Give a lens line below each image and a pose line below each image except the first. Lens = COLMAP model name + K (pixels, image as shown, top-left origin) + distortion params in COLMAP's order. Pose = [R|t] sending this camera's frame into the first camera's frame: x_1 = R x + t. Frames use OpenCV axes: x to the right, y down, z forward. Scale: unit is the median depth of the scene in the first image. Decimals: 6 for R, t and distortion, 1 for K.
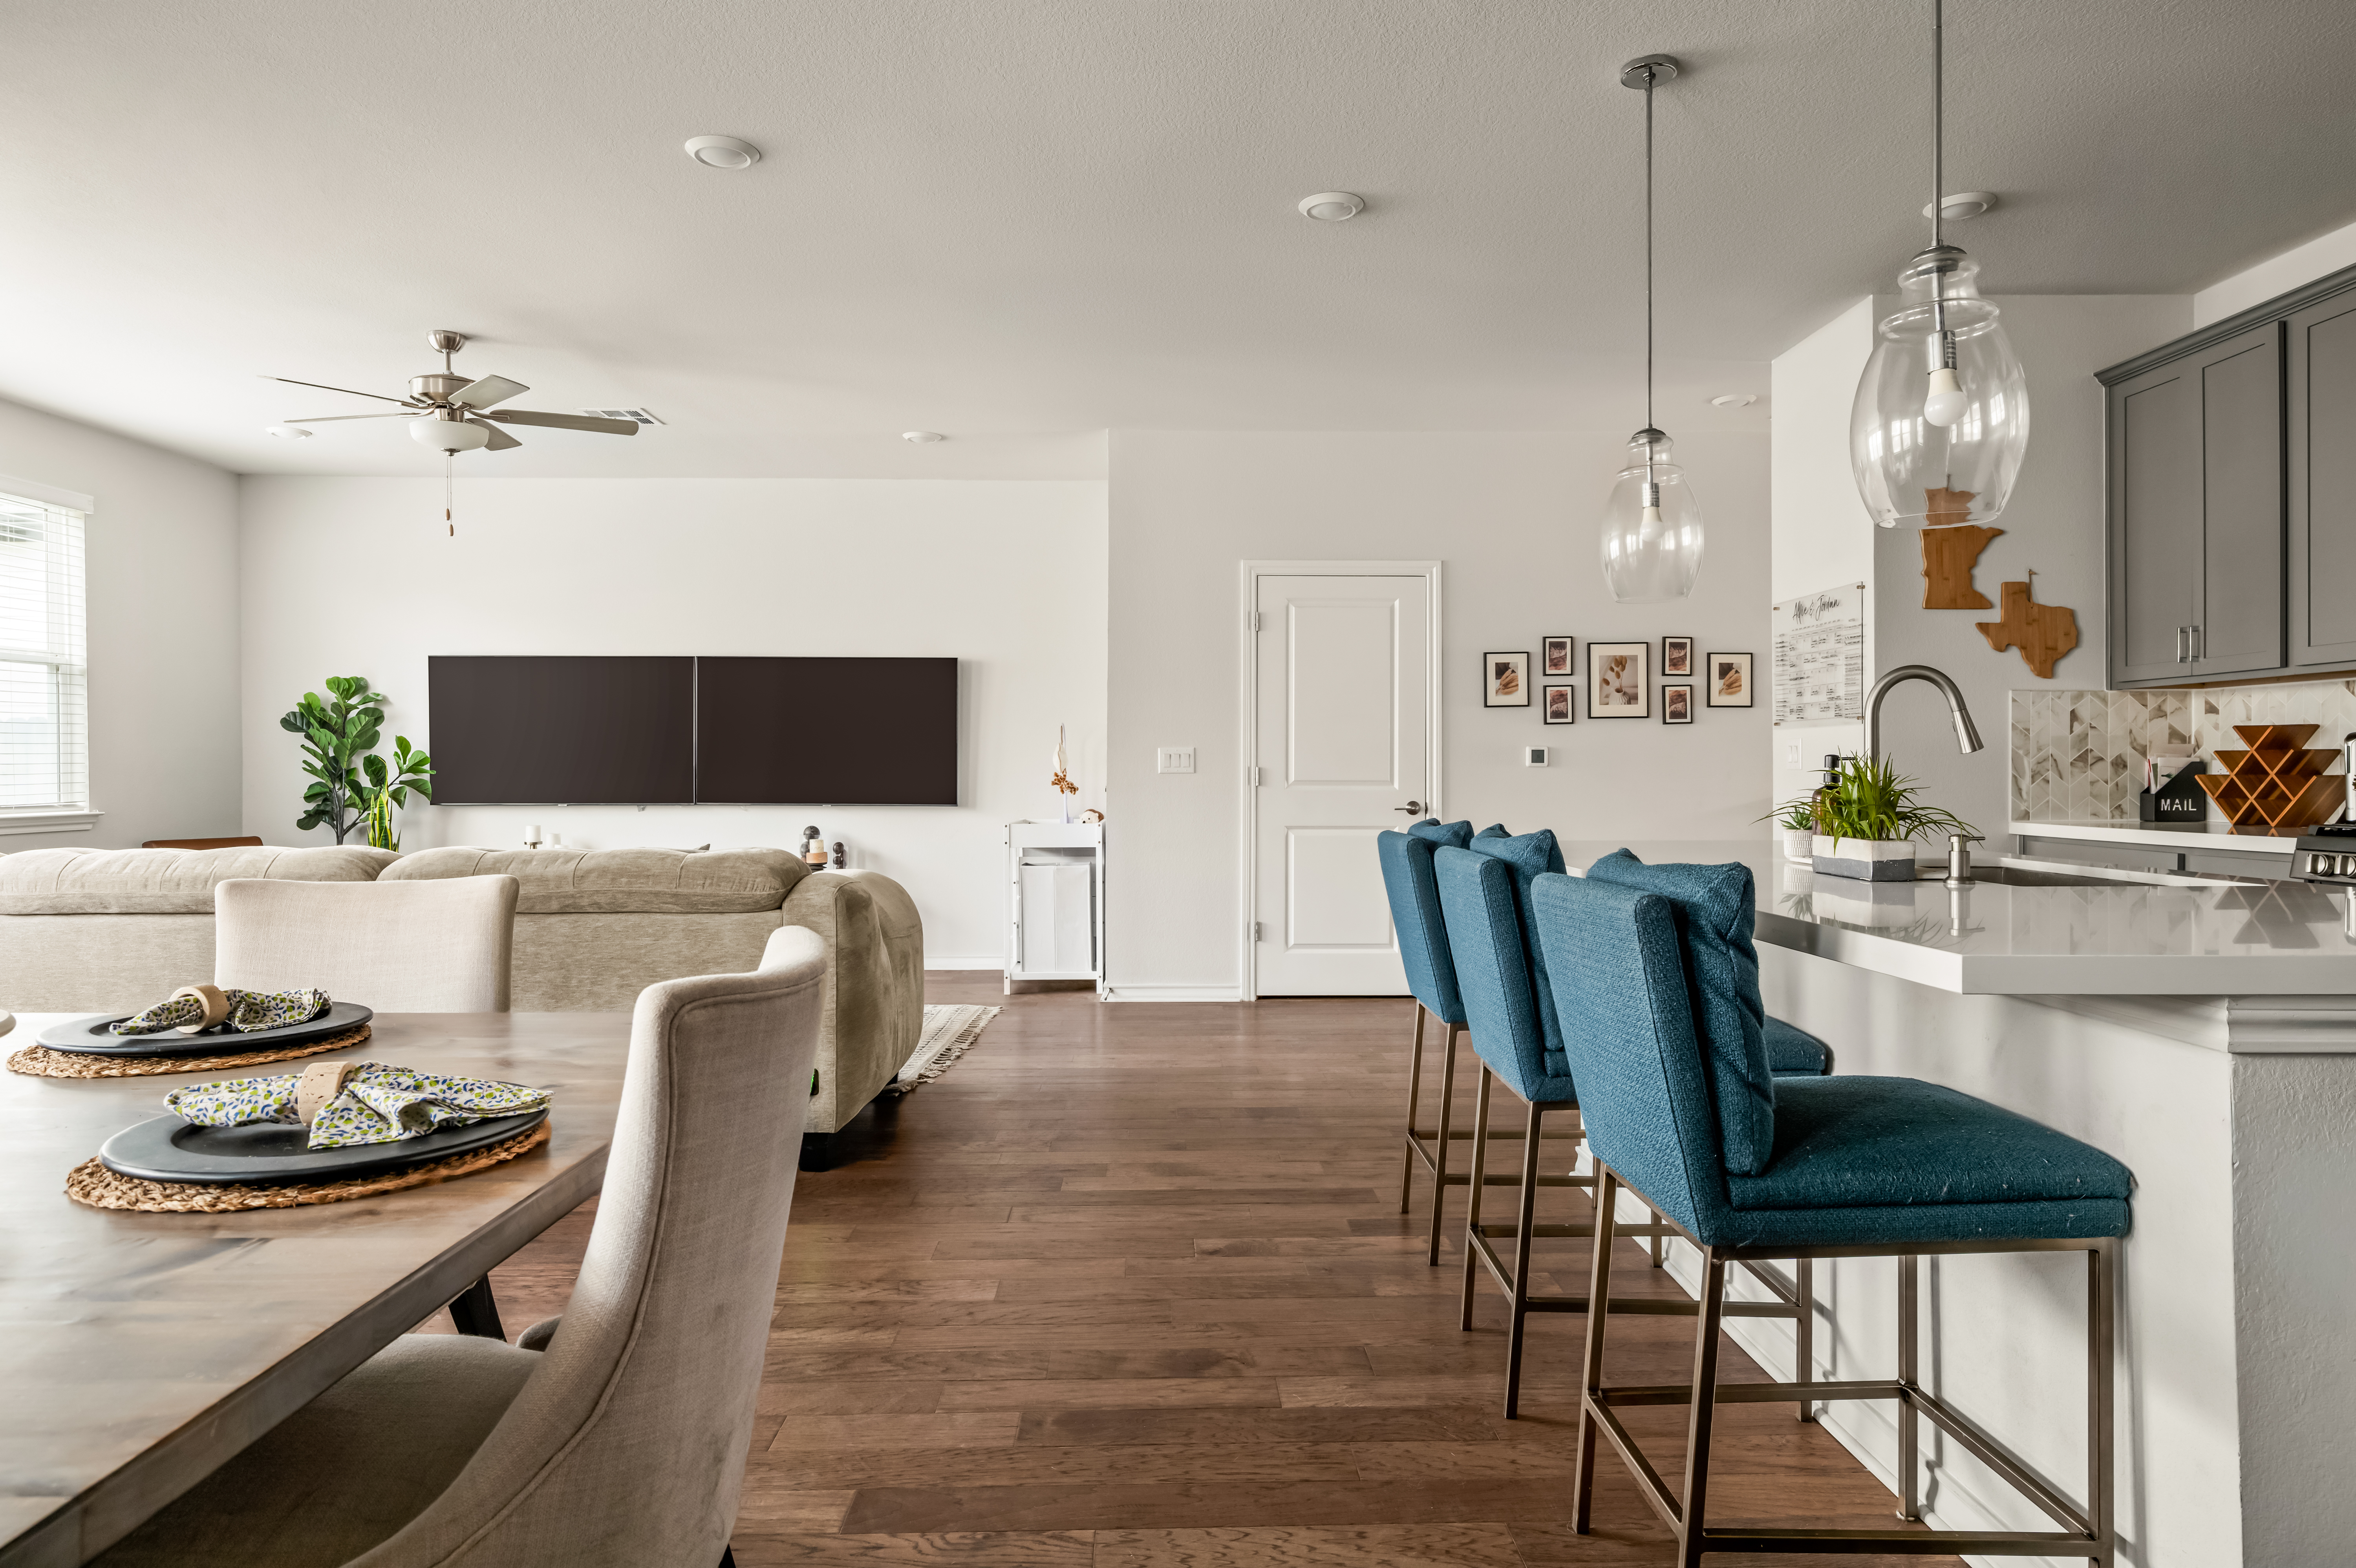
lens RADIAL K [[1410.6, 0, 1186.2], [0, 1410.6, 776.2], [0, 0, 1]] dist [0.004061, -0.000274]
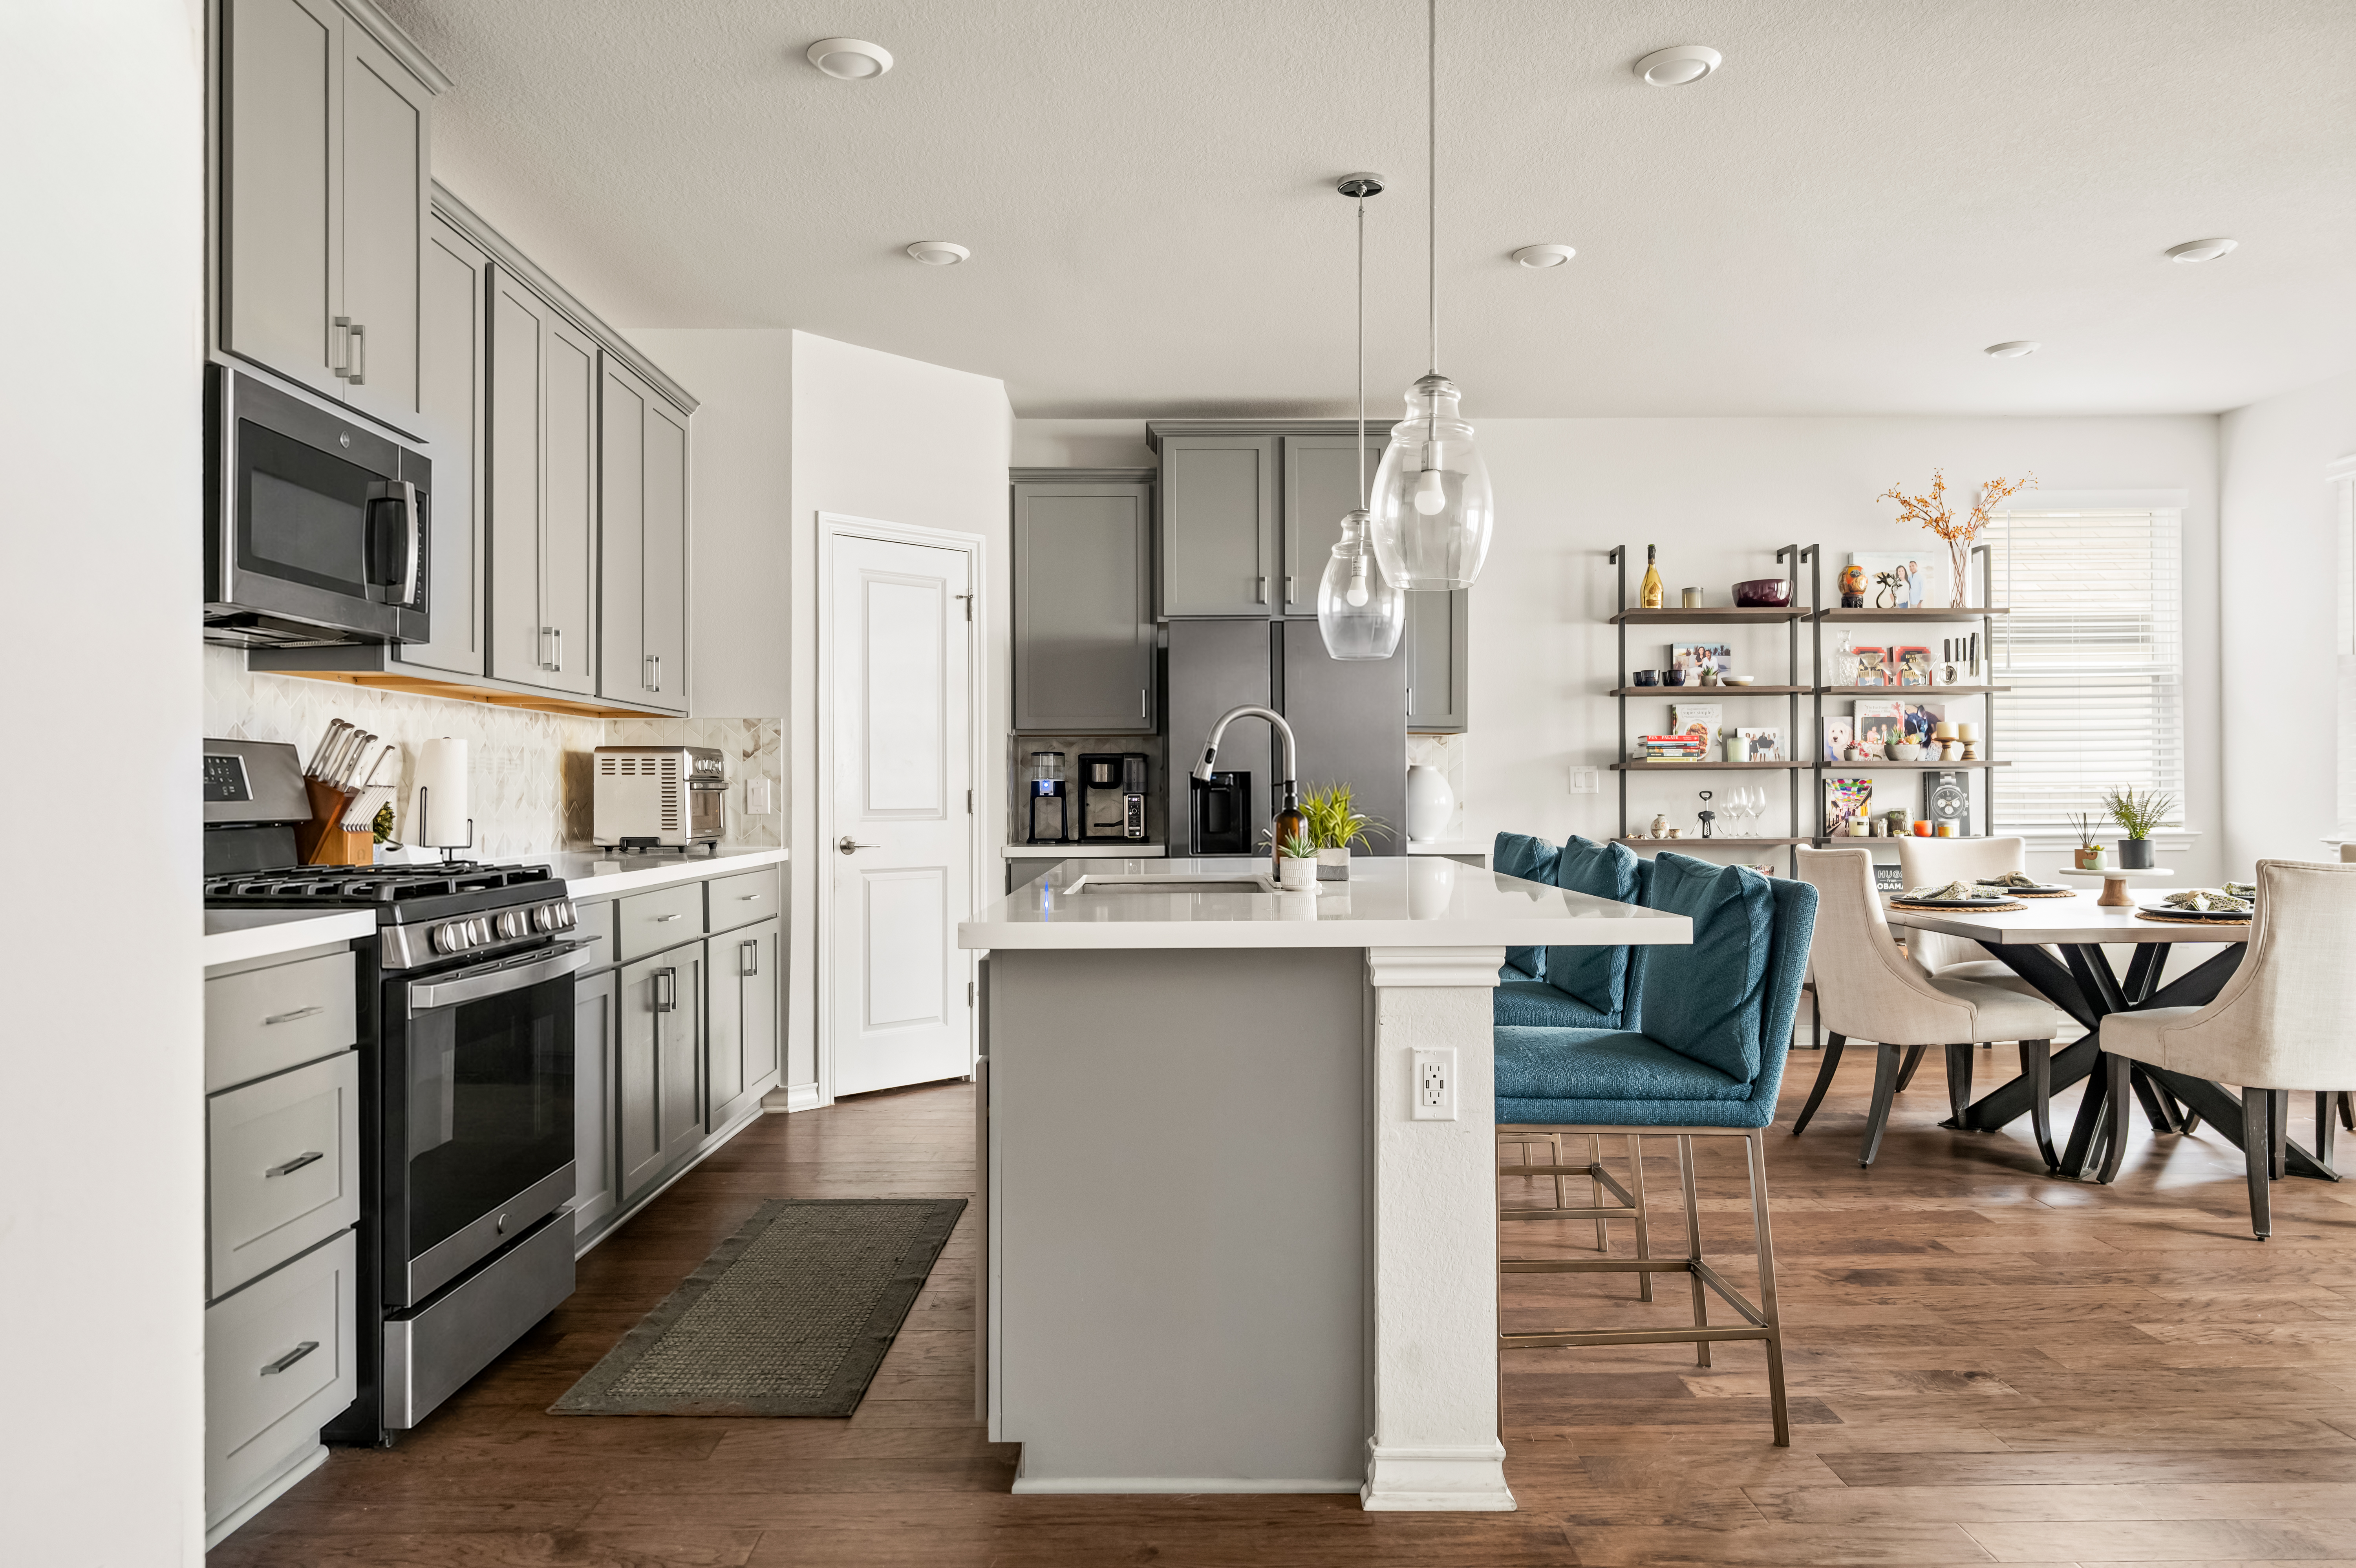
lens RADIAL K [[1595.0, 0, 1185.5], [0, 1595.0, 783.3], [0, 0, 1]] dist [0.001026, 0.002948]
pose [[-0.999914, 0.006705, 0.011285, 0.224077], [0.006687, 0.999976, -0.001617, -0.005372], [-0.011295, -0.001542, -0.999935, 0.930264]]
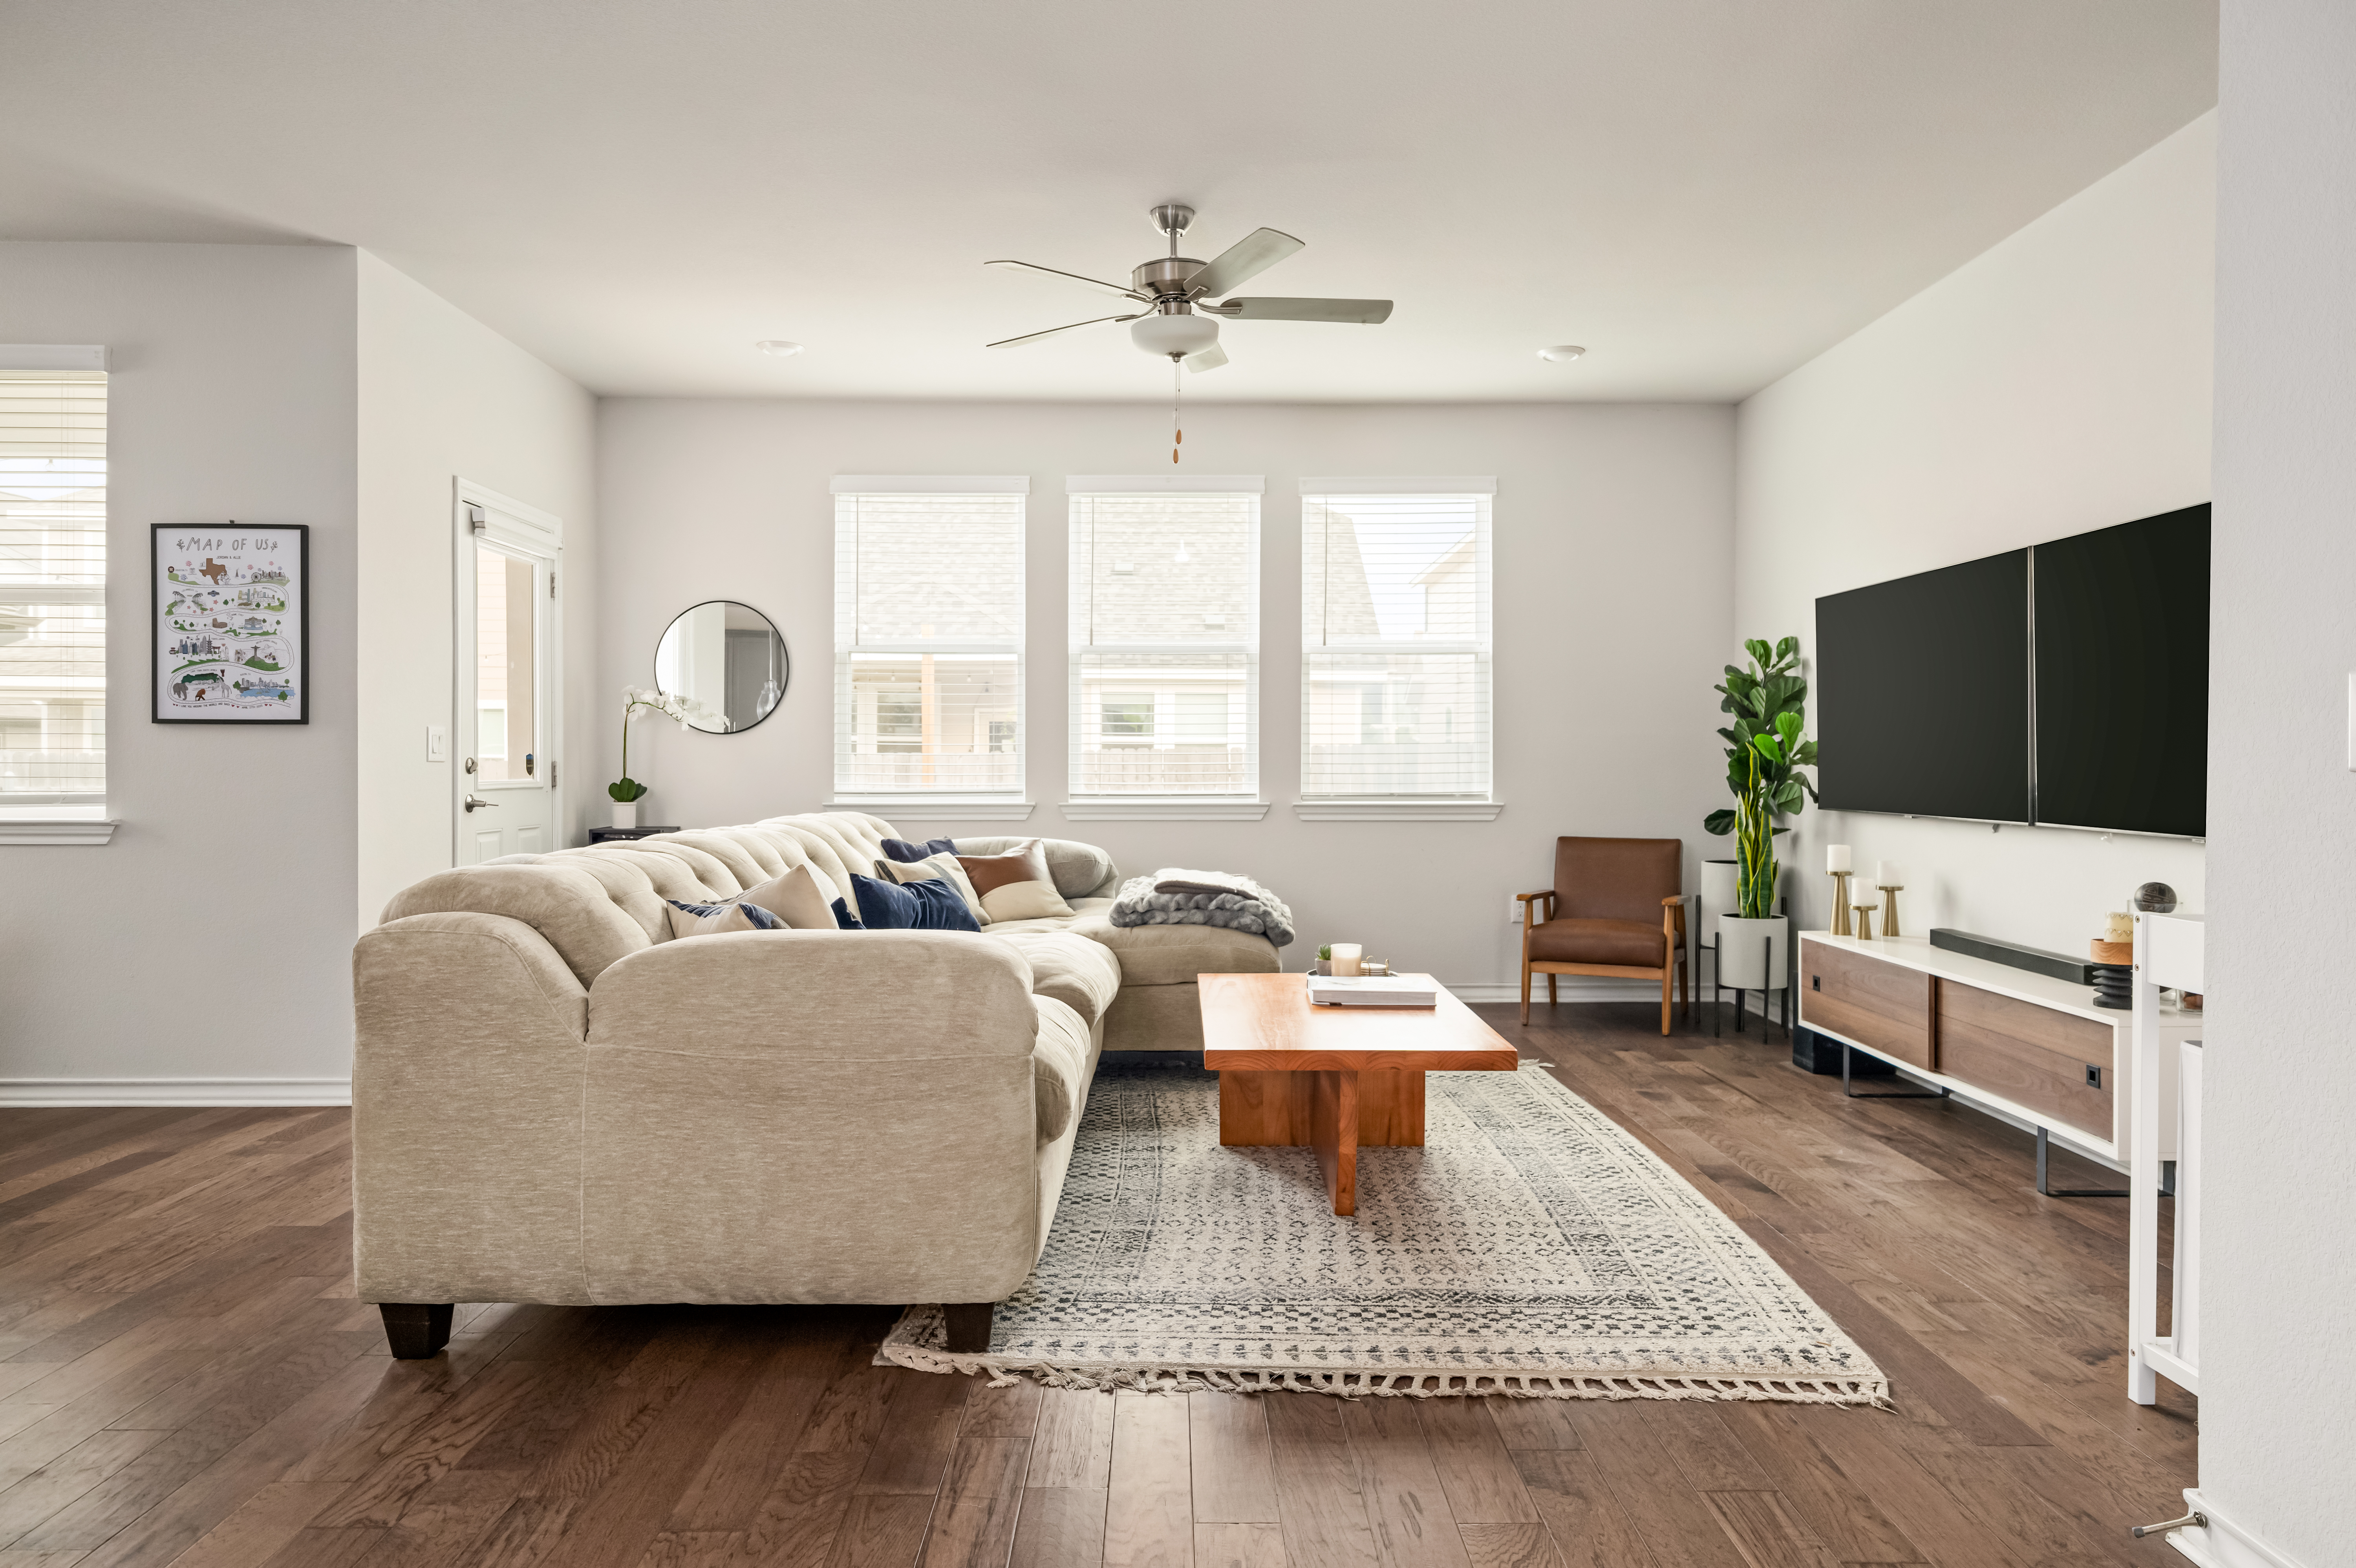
lens RADIAL K [[1520.6, 0, 1184.4], [0, 1520.6, 774.6], [0, 0, 1]] dist [-0.001804, 0.004467]
pose [[-0.015101, 0.010385, -0.999832, 0.260486], [-0.006525, 0.999924, 0.010484, -0.003027], [0.999865, 0.006682, -0.015032, 0.793790]]
